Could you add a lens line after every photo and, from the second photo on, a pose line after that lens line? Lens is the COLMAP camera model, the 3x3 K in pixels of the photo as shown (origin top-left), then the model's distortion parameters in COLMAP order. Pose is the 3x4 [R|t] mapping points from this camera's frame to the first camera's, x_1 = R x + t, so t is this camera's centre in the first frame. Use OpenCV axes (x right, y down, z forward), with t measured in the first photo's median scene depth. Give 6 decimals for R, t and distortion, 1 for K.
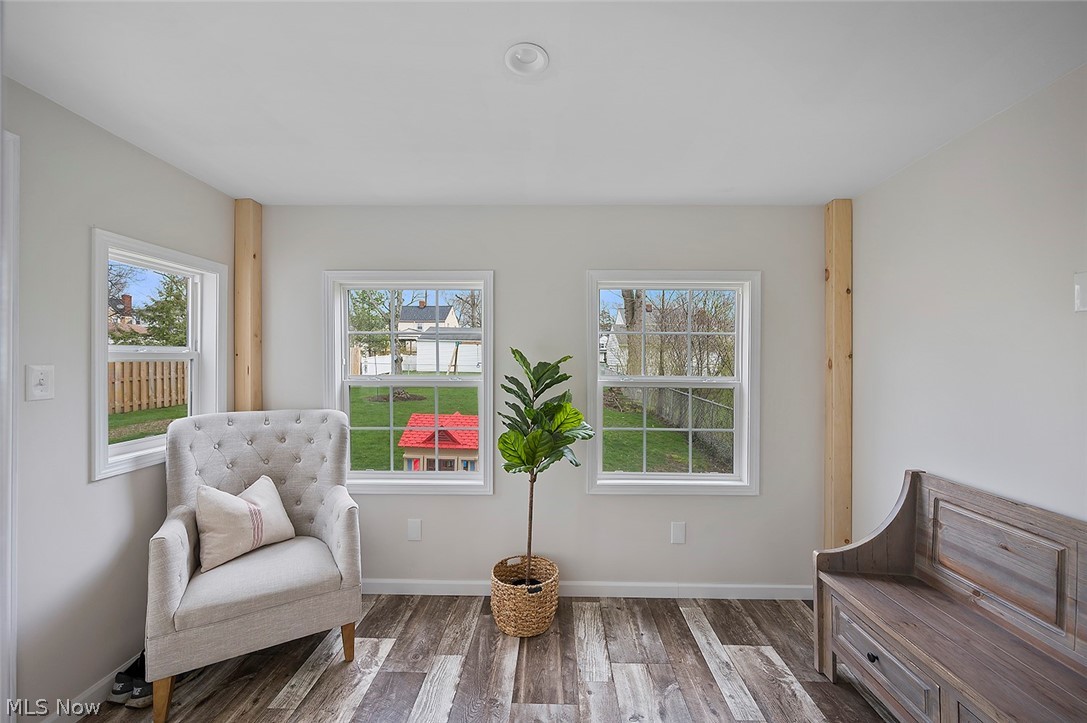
lens RADIAL K [[434.0, 0, 542.9], [0, 434.0, 357.2], [0, 0, 1]] dist [-0.002841, 0.000781]
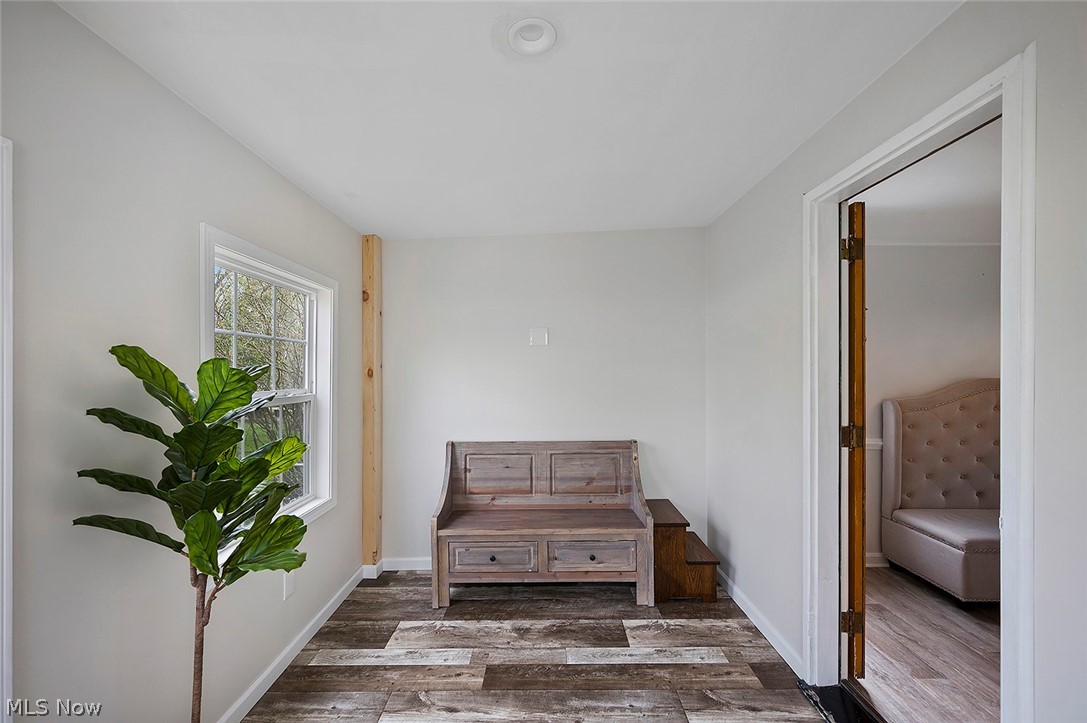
lens RADIAL K [[434.0, 0, 546.3], [0, 434.0, 370.3], [0, 0, 1]] dist [-0.002841, 0.000781]
pose [[-0.032022, -0.008065, 0.999455, -0.686899], [0.002711, 0.999963, 0.008156, -0.000345], [-0.999483, 0.002971, -0.031999, 0.724611]]
